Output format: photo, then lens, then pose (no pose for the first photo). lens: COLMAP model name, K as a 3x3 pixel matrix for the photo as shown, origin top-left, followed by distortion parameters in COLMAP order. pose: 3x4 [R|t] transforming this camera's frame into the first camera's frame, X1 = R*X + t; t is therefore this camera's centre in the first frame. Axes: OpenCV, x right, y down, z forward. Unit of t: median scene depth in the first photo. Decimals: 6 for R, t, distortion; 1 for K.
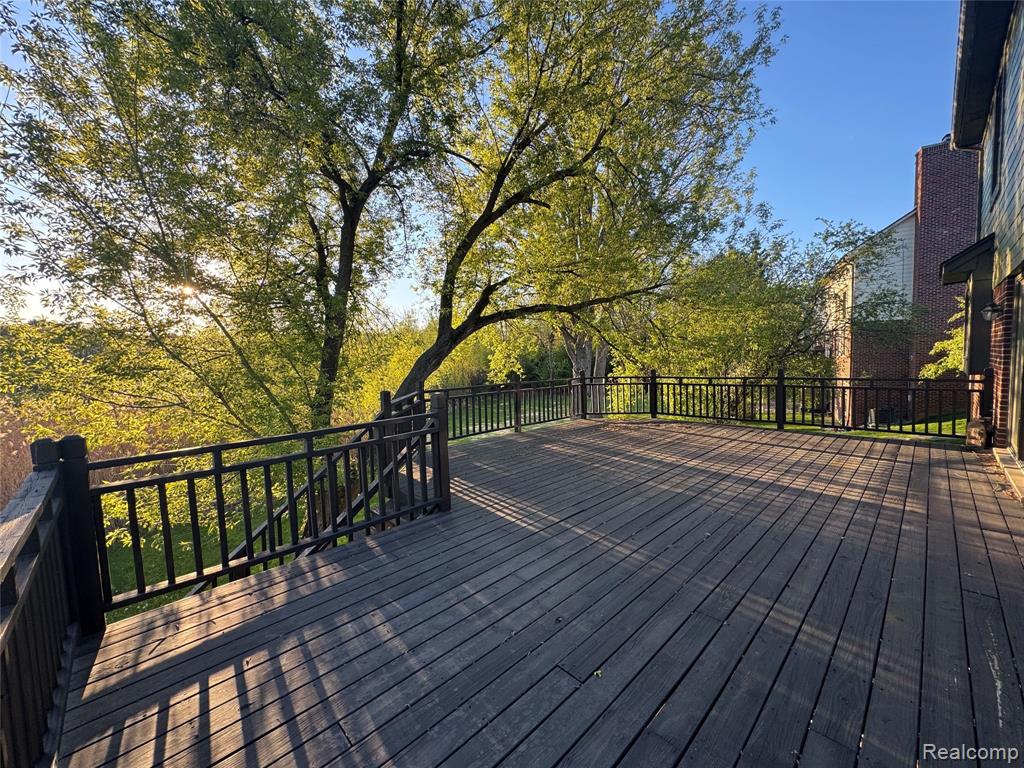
lens RADIAL K [[407.8, 0, 512.0], [0, 407.8, 384.0], [0, 0, 1]] dist [0.000487, -0.000456]
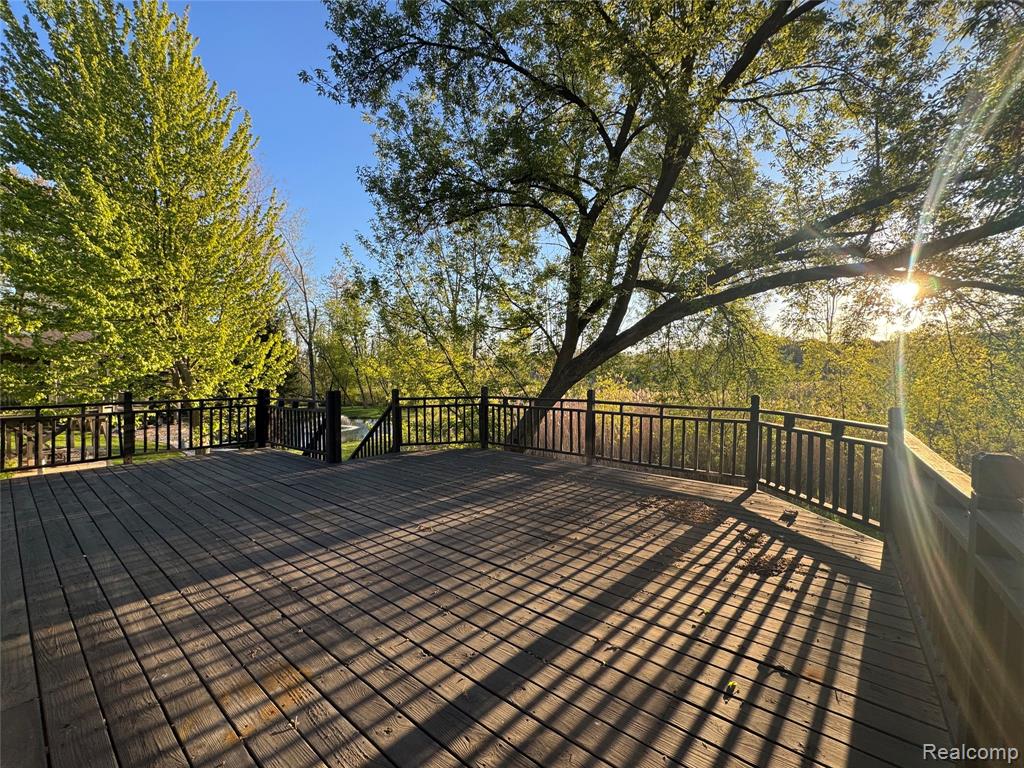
lens RADIAL K [[407.8, 0, 512.0], [0, 407.8, 384.0], [0, 0, 1]] dist [0.000487, -0.000456]
pose [[0.133875, 0.055231, -0.989458, 1.315242], [-0.066010, 0.996725, 0.046705, -0.104248], [0.988797, 0.059062, 0.137082, 1.287513]]
